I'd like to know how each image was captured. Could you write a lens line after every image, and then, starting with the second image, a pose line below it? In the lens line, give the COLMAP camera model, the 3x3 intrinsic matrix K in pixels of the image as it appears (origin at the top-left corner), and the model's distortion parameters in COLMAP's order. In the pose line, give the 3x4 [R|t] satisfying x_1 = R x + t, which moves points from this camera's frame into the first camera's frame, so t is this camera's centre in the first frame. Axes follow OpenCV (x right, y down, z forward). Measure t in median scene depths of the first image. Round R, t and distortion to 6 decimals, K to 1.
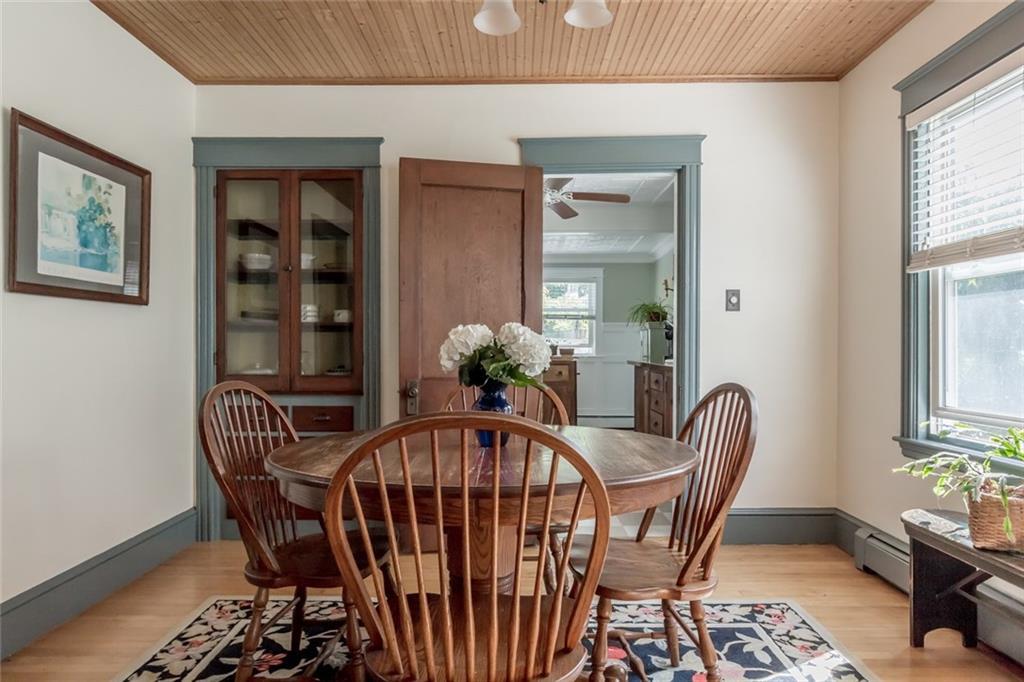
lens RADIAL K [[658.6, 0, 522.7], [0, 658.6, 363.6], [0, 0, 1]] dist [-0.005173, -0.002367]
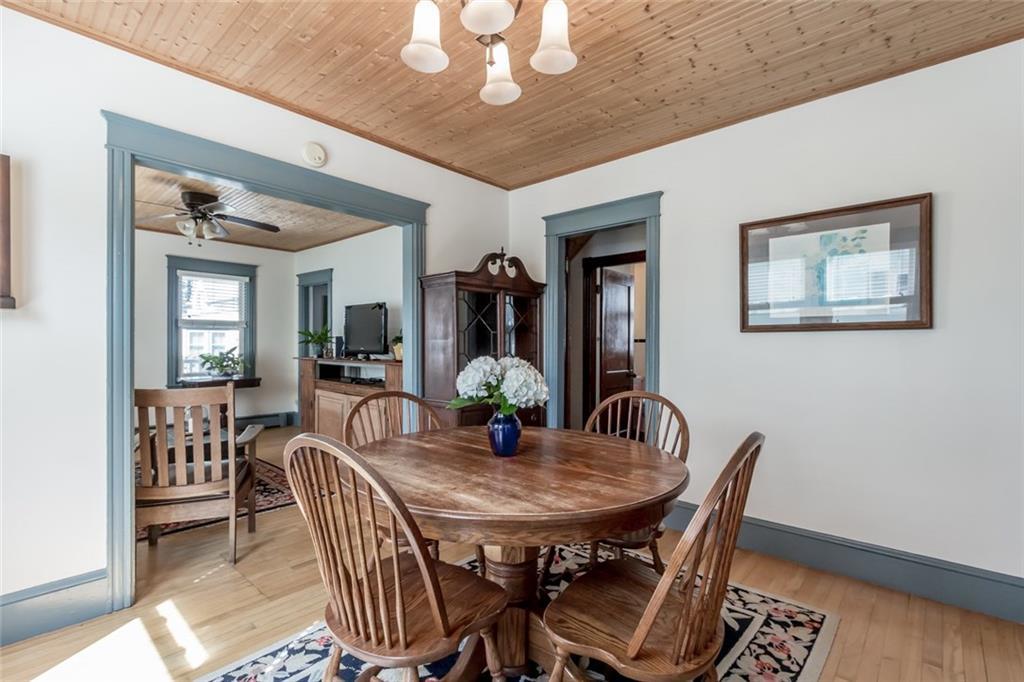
lens RADIAL K [[476.5, 0, 511.5], [0, 476.5, 343.7], [0, 0, 1]] dist [0.023581, 0.000402]
pose [[-0.673027, -0.001958, -0.739615, 0.425113], [-0.020338, 0.999667, 0.015860, -0.069503], [0.739338, 0.025717, -0.672843, 1.107016]]
